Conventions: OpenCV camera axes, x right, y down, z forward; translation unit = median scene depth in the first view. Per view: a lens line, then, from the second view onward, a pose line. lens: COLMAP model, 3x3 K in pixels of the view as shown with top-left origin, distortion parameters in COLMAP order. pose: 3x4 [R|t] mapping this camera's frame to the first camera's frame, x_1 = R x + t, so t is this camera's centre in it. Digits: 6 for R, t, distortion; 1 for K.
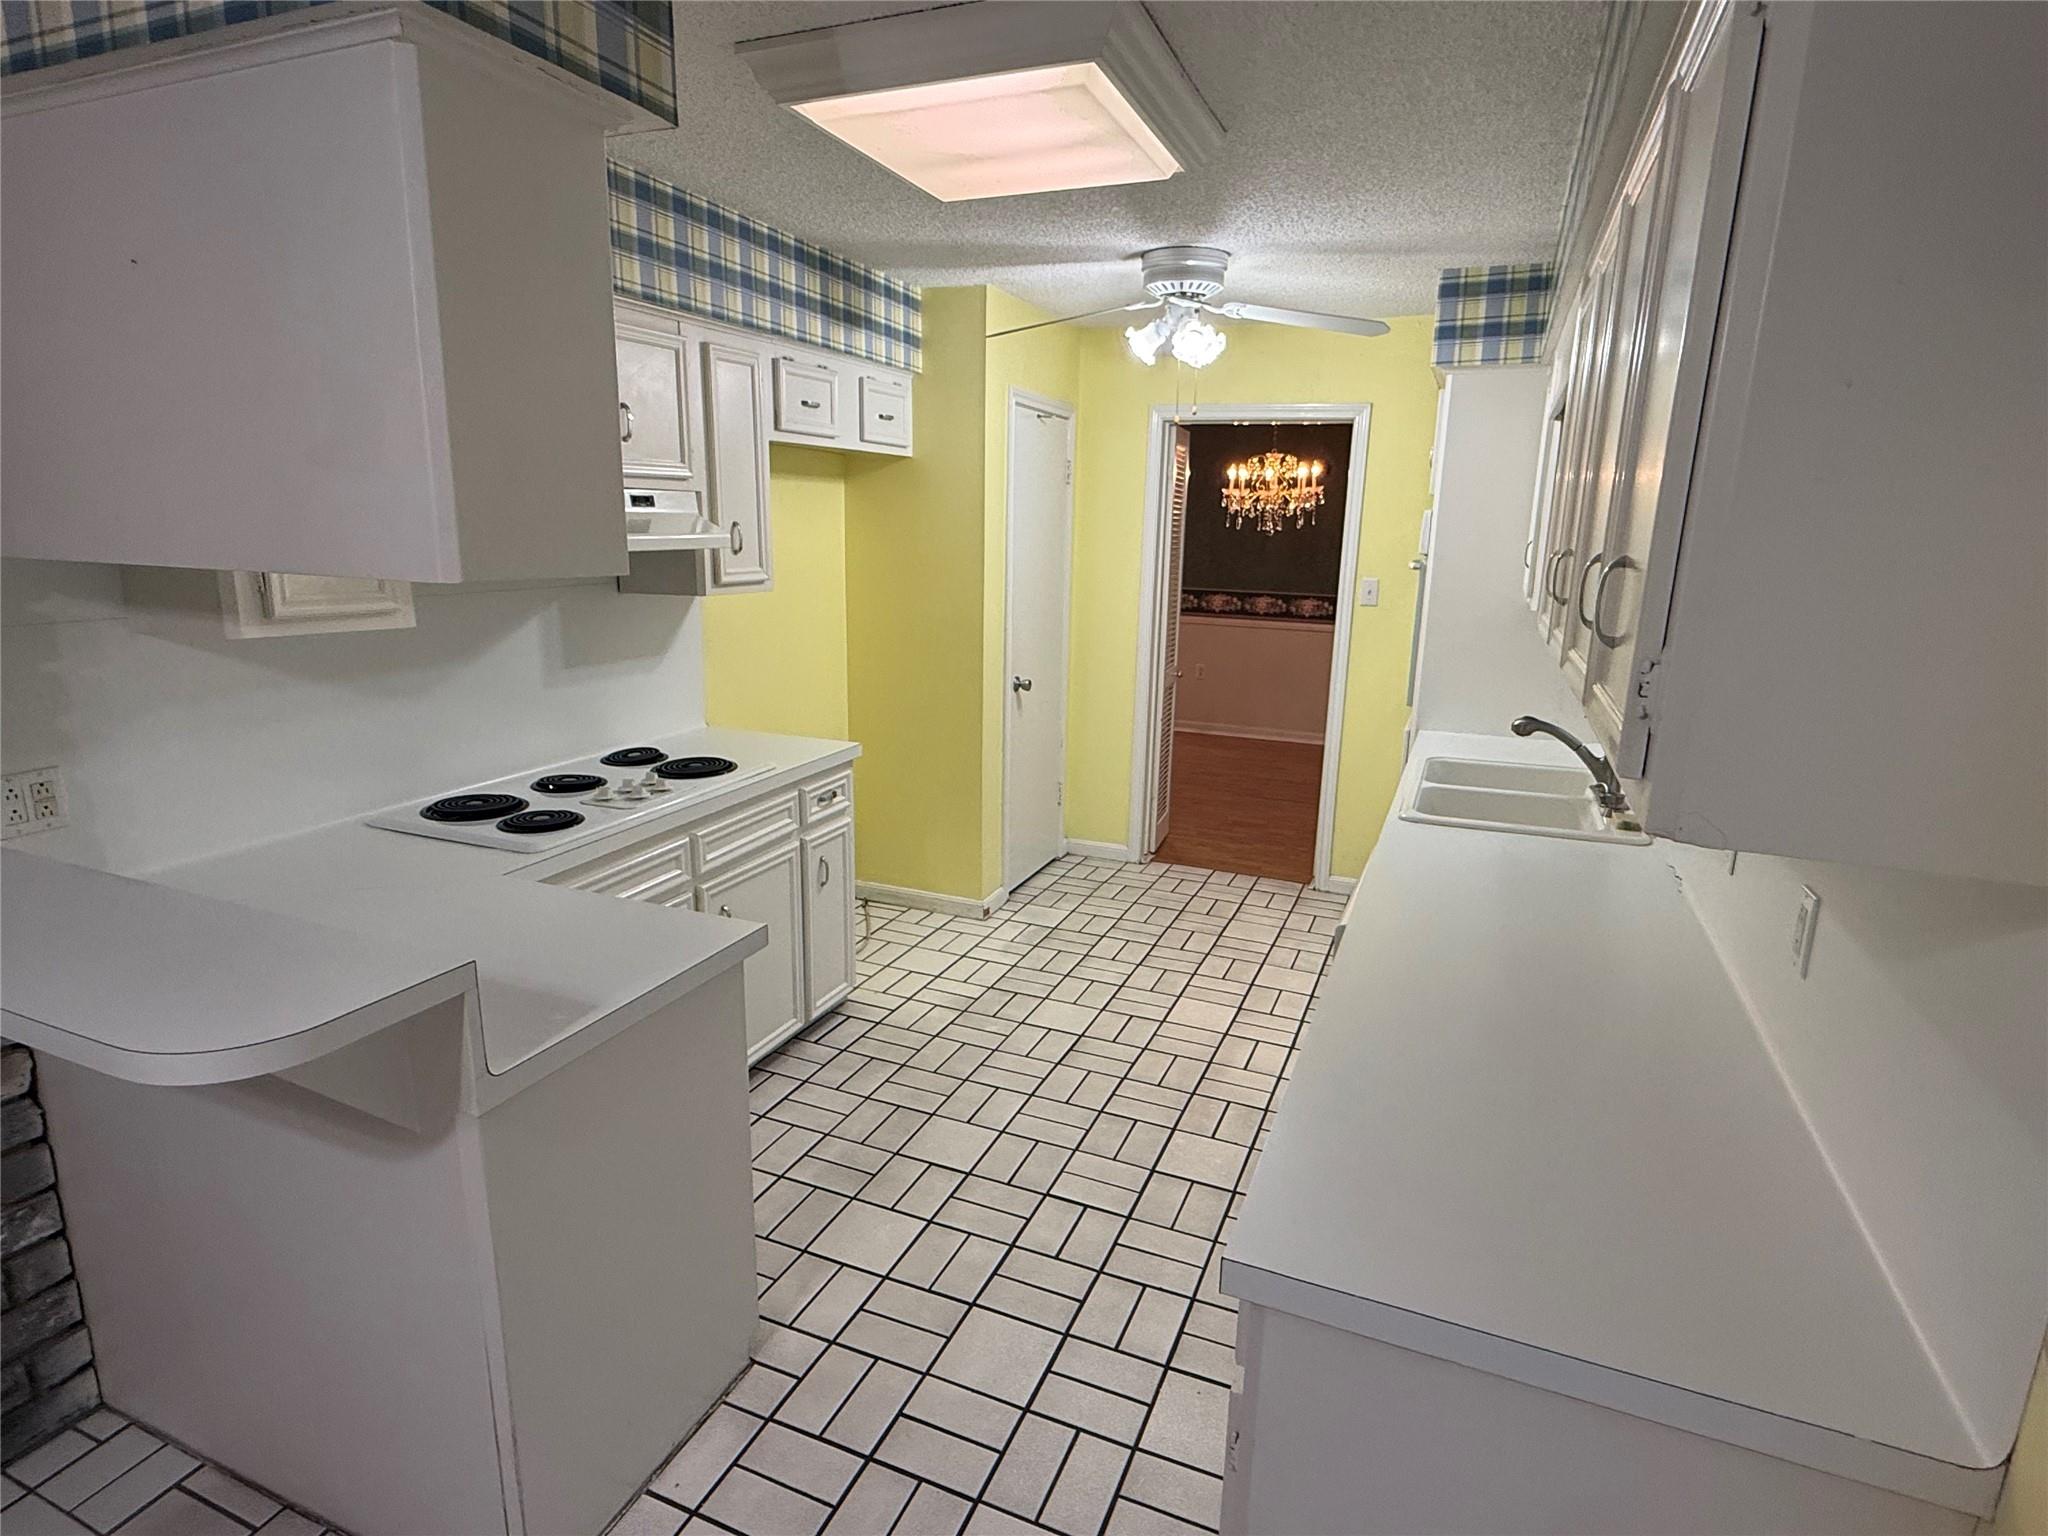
lens RADIAL K [[1076.9, 0, 1018.0], [0, 1076.9, 763.7], [0, 0, 1]] dist [-0.000038, -0.000021]
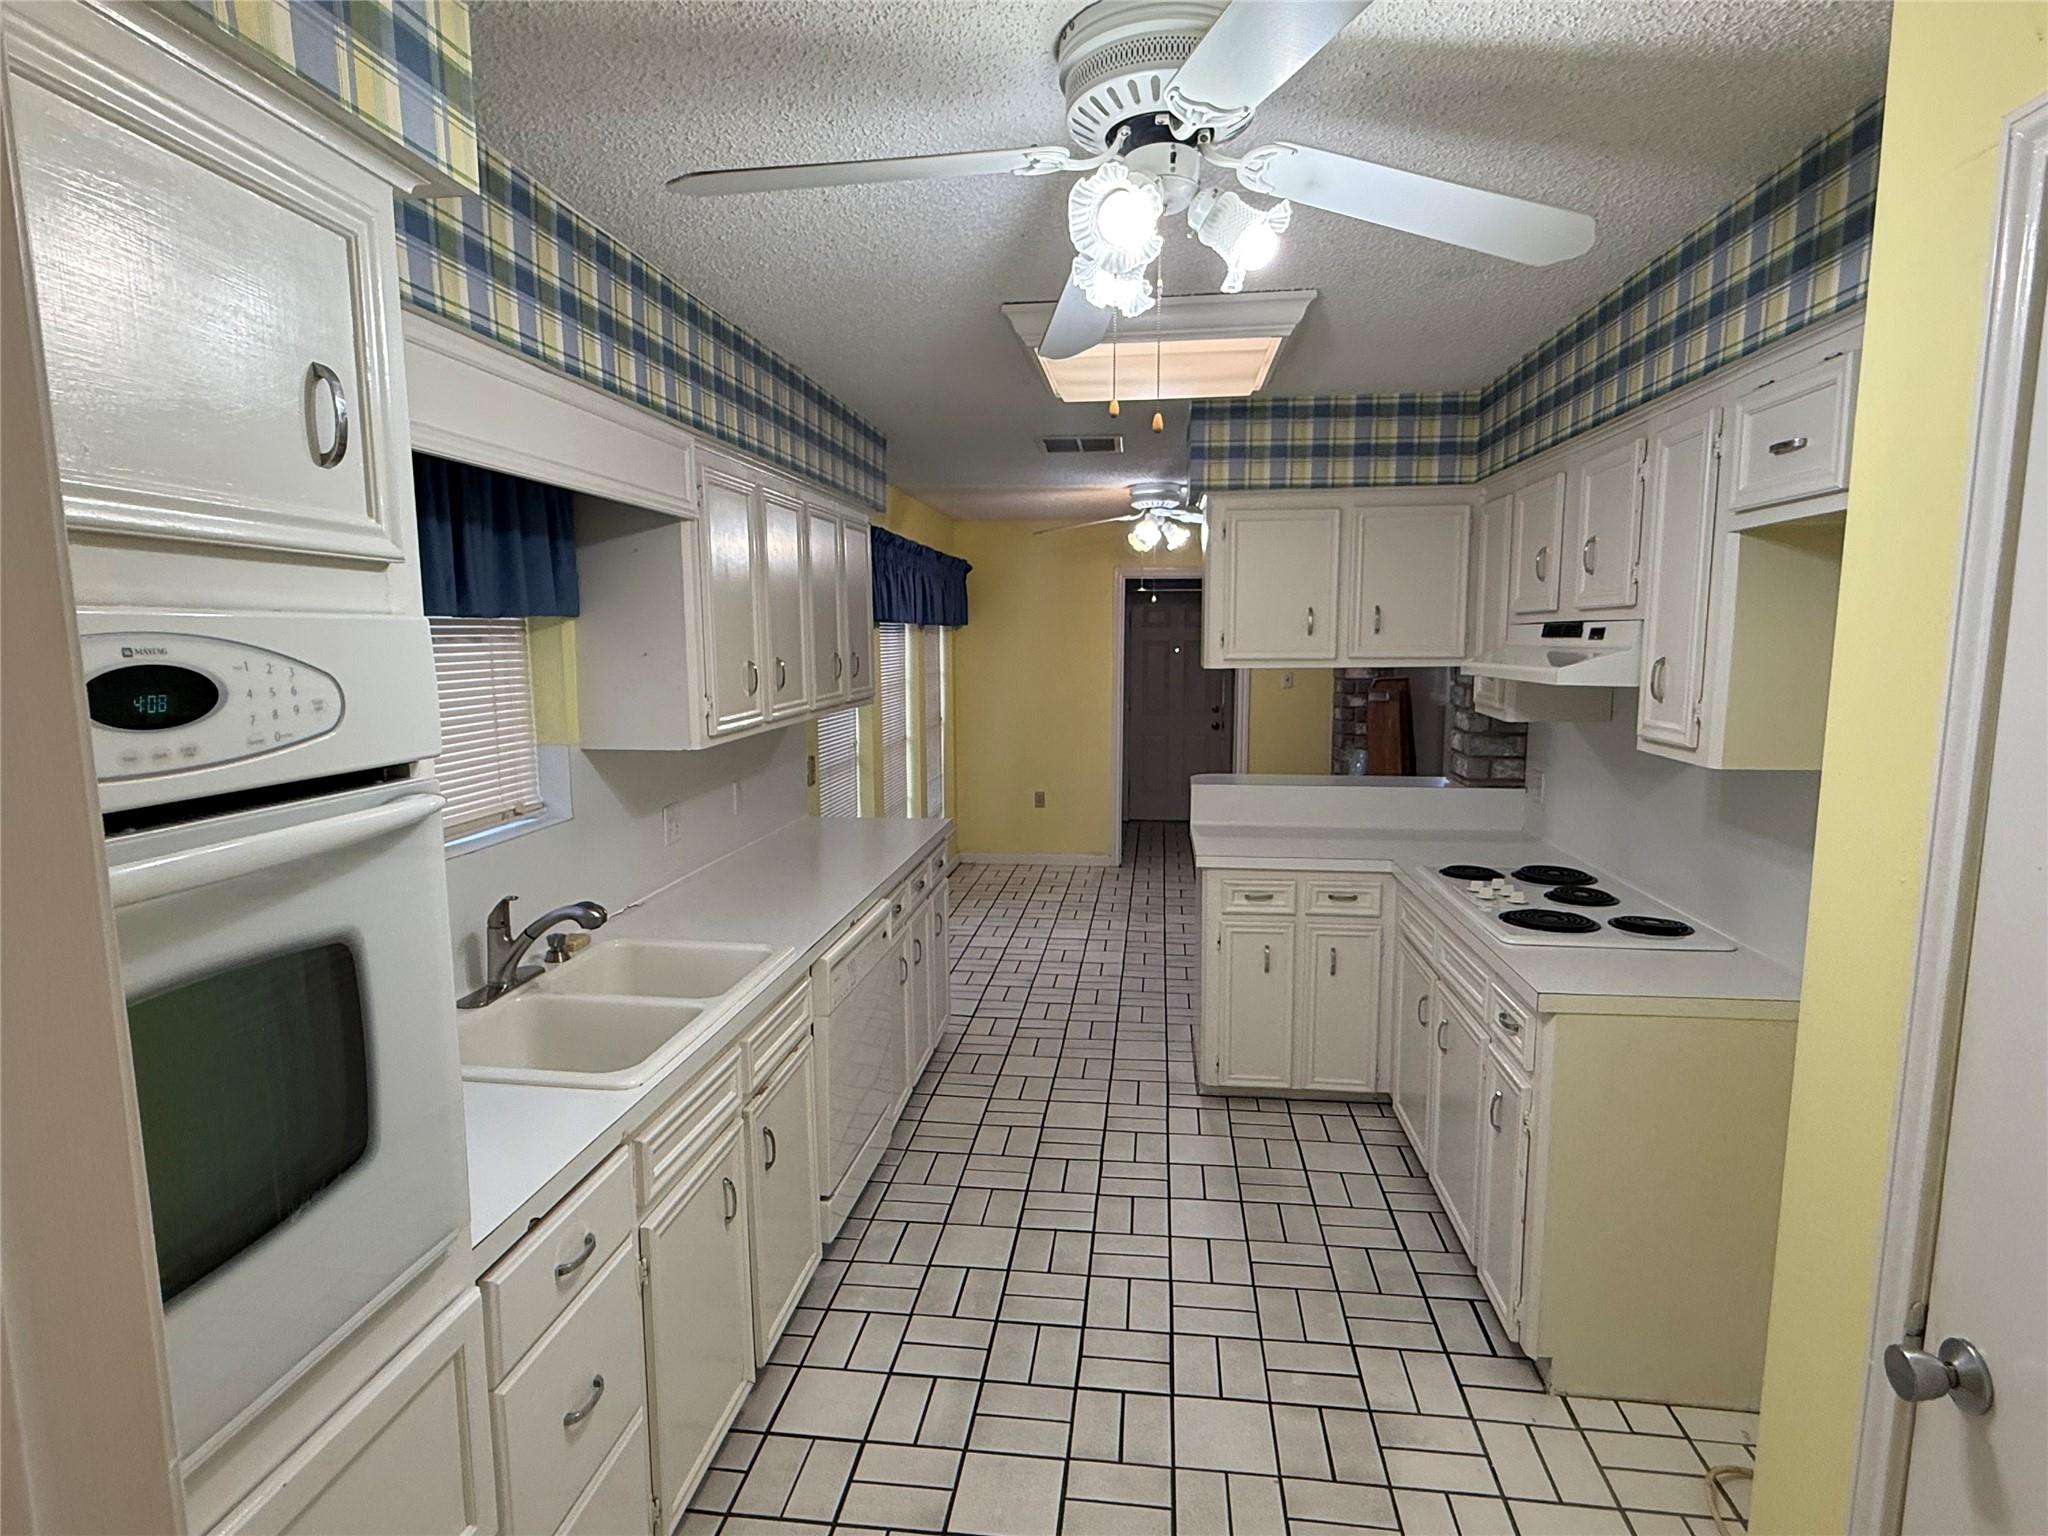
lens RADIAL K [[1076.9, 0, 1017.8], [0, 1076.9, 774.2], [0, 0, 1]] dist [-0.000038, -0.000021]
pose [[-0.961371, 0.027025, -0.273926, 0.357164], [-0.069949, 0.938512, 0.338087, -0.367806], [0.266220, 0.344187, -0.900368, 1.575055]]
